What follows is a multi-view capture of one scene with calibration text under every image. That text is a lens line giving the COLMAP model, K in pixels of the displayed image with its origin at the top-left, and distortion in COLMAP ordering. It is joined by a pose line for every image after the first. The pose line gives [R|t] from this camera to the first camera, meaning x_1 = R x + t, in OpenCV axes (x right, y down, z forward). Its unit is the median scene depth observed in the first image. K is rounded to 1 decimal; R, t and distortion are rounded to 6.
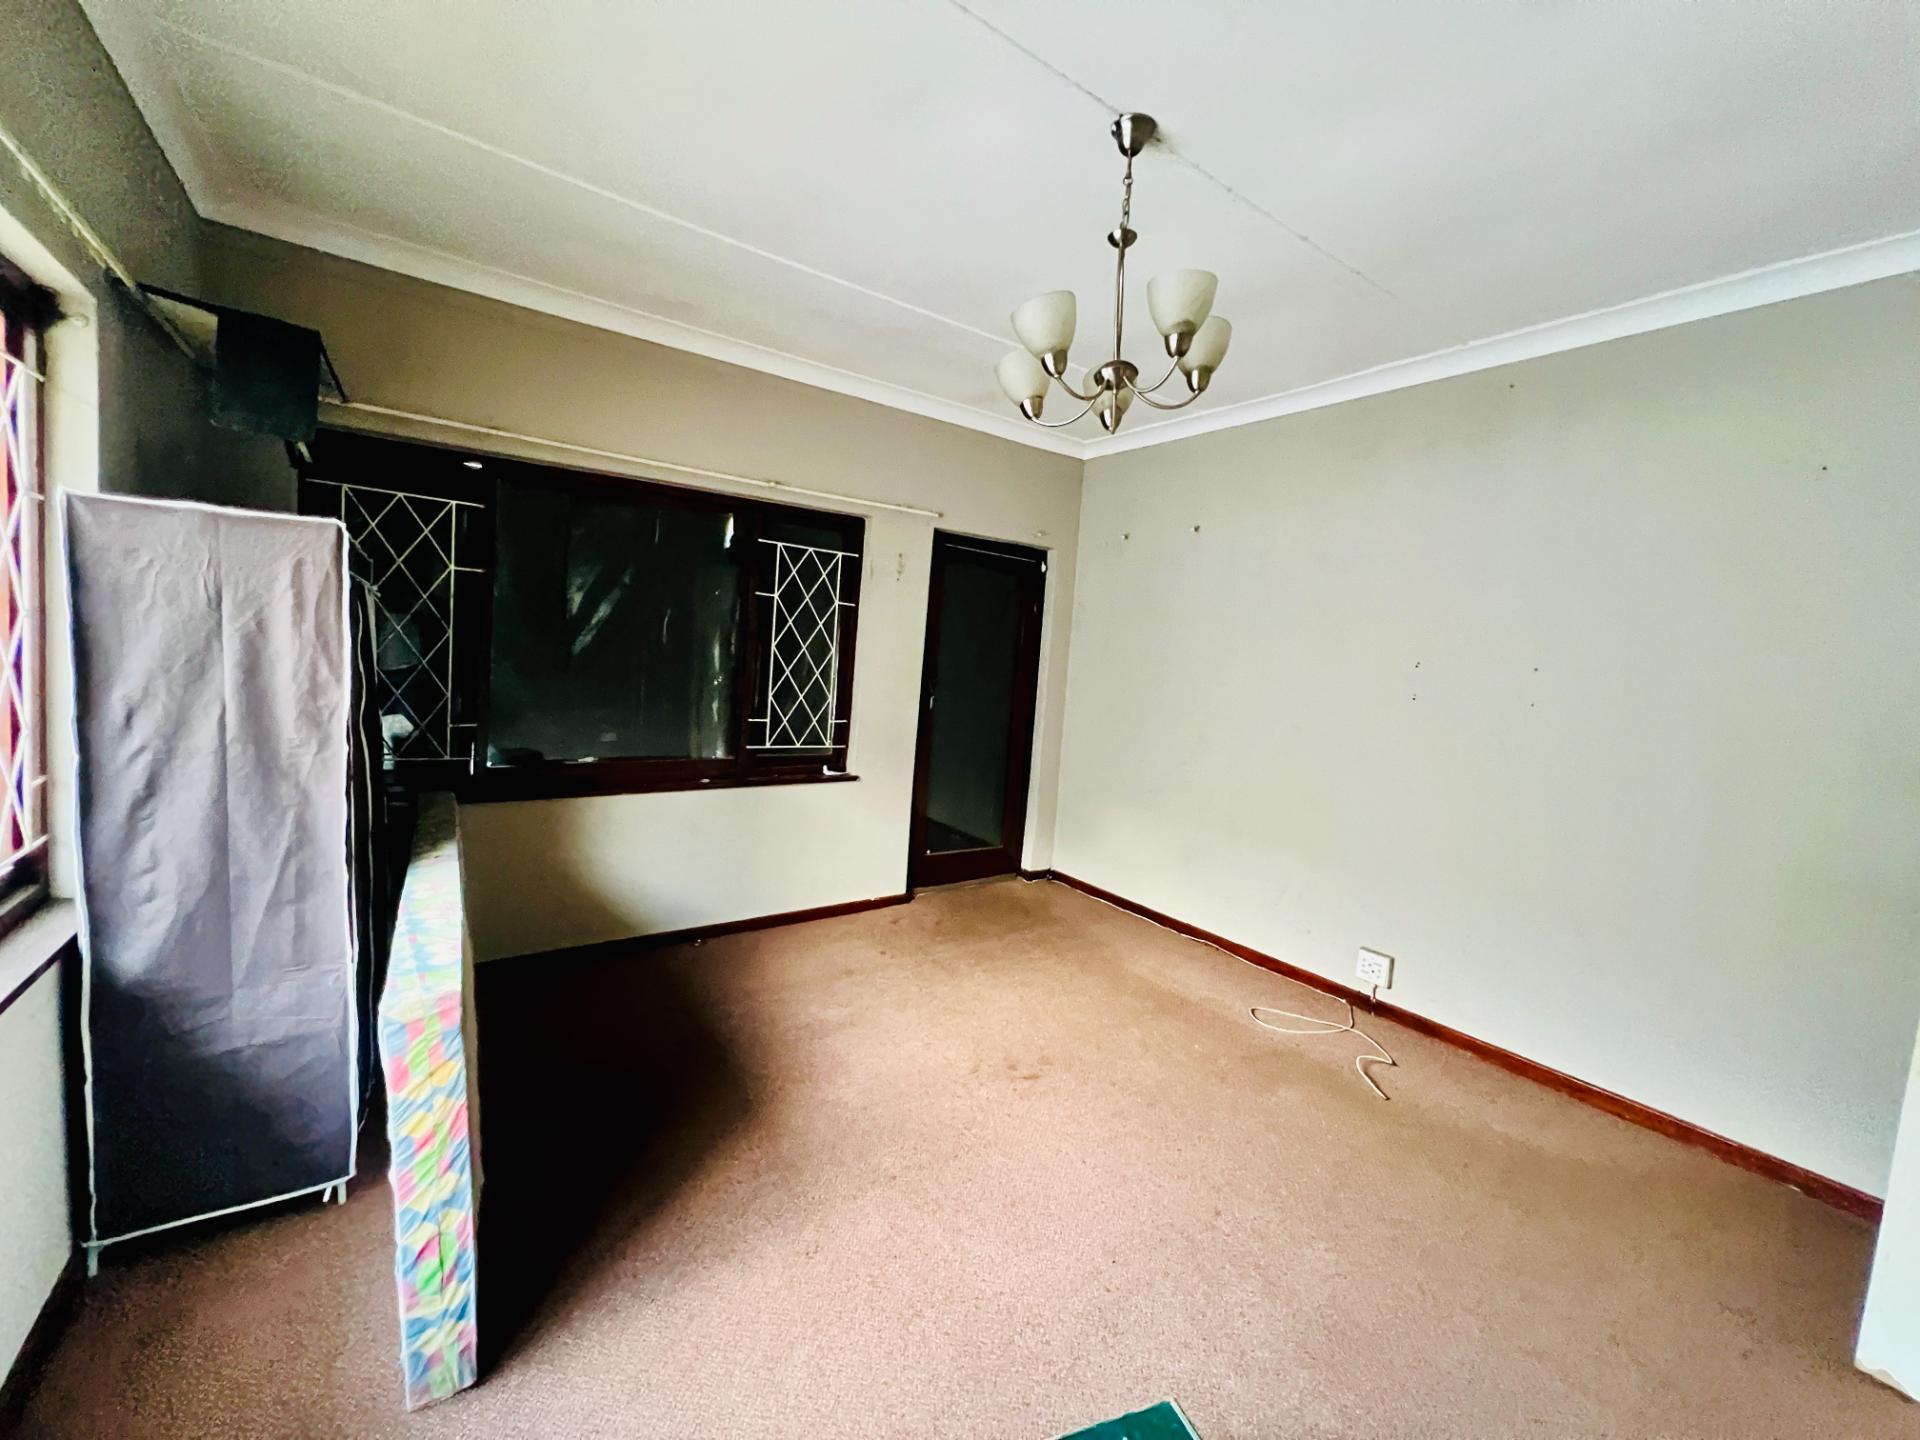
lens RADIAL K [[762.6, 0, 946.0], [0, 762.6, 720.3], [0, 0, 1]] dist [-0.003606, 0.000625]
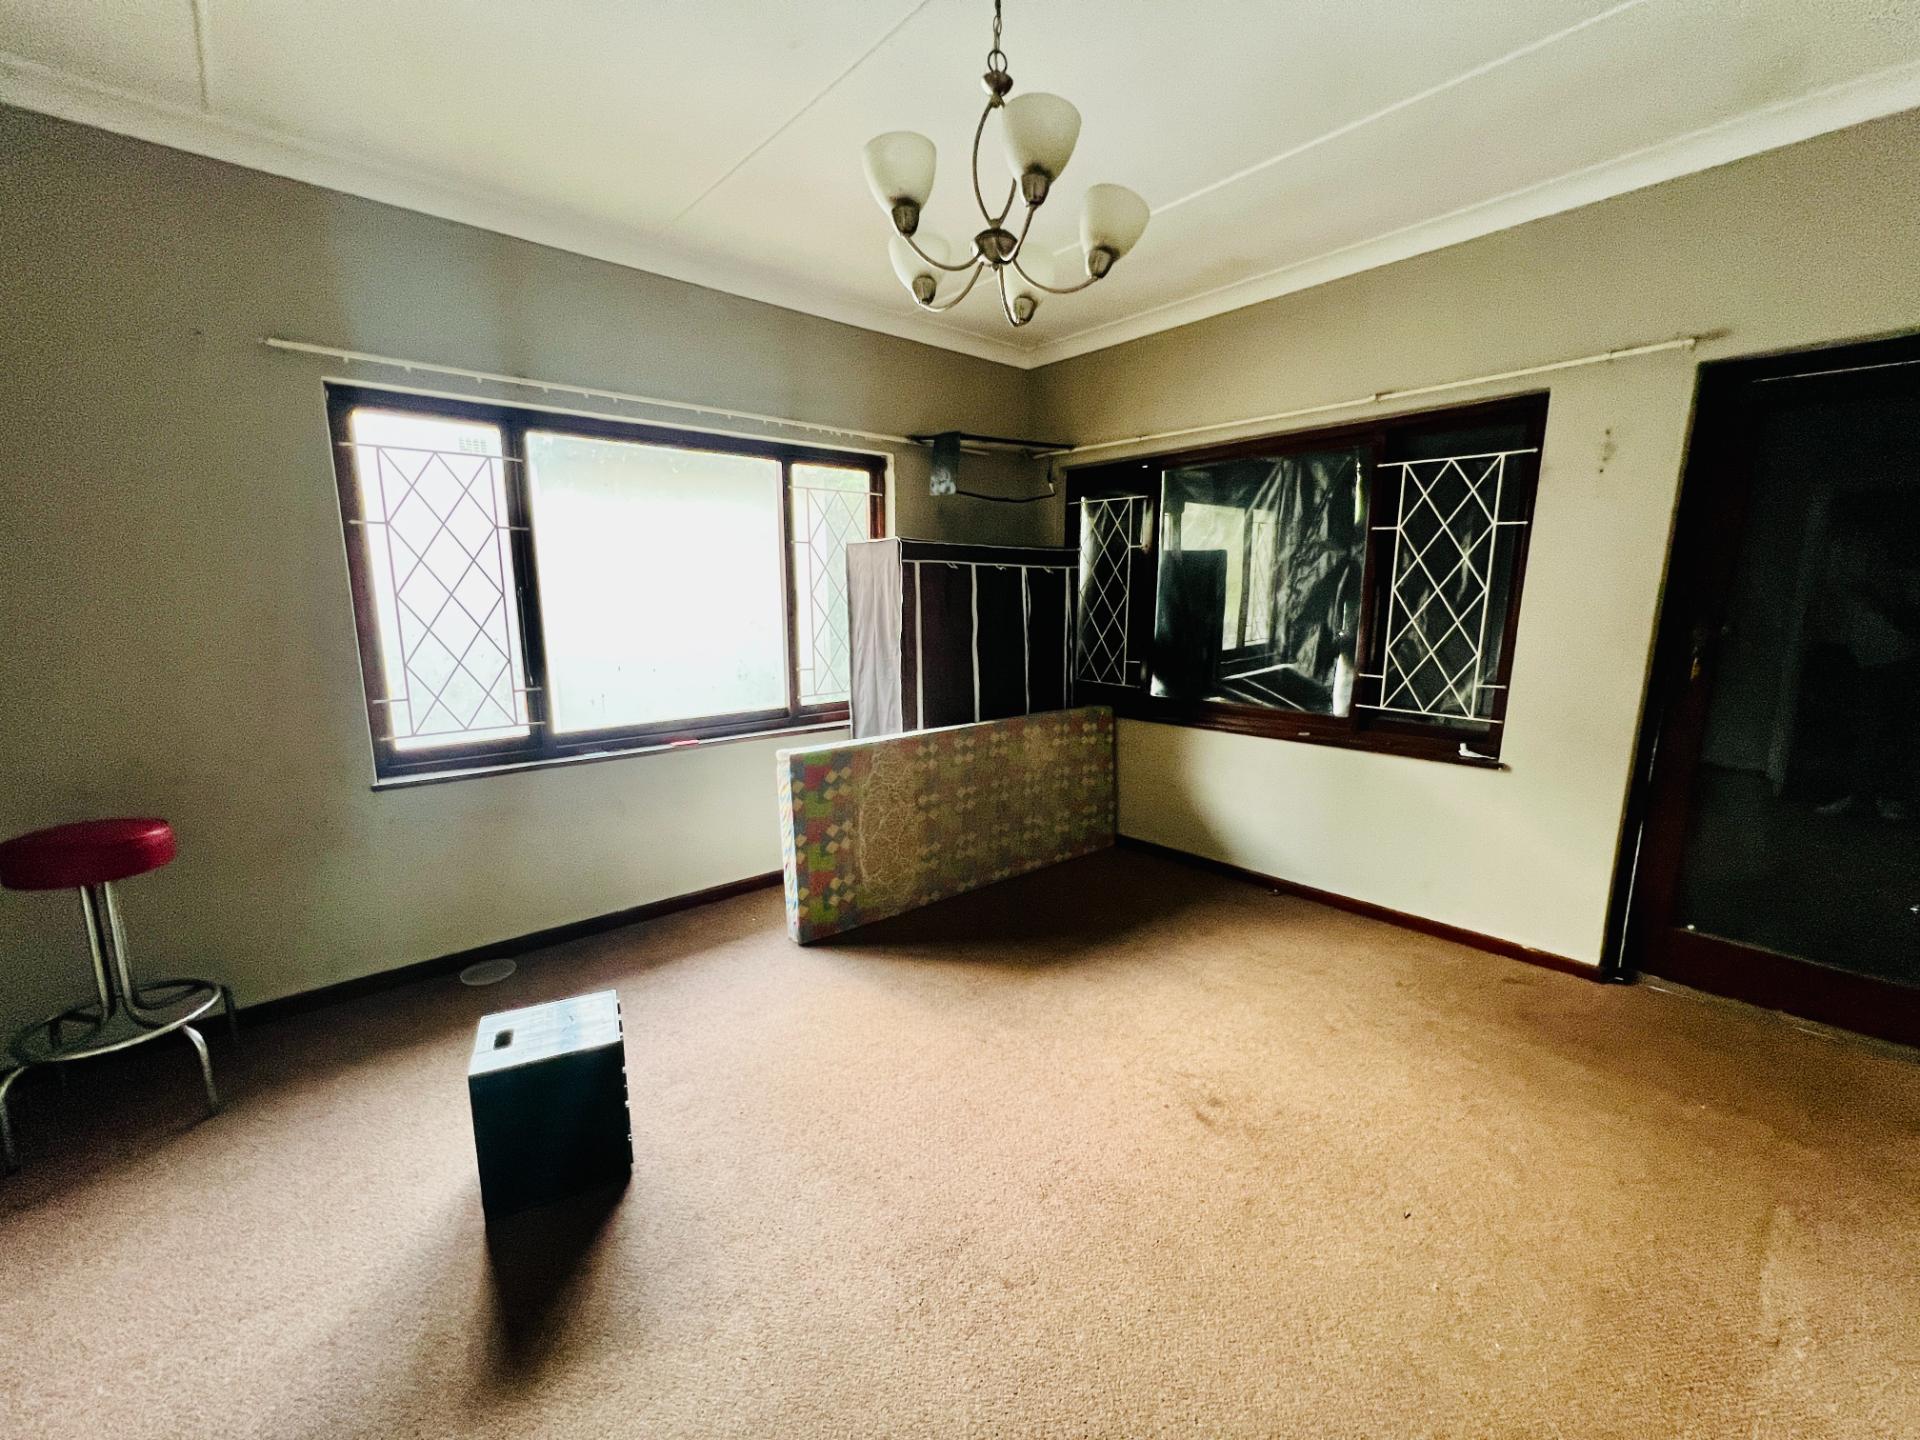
lens RADIAL K [[762.6, 0, 947.0], [0, 762.6, 720.5], [0, 0, 1]] dist [-0.003606, 0.000625]
pose [[0.099594, 0.113848, -0.988494, 0.557047], [-0.069454, 0.991805, 0.107231, -0.009141], [0.992601, 0.057975, 0.106685, 0.418400]]
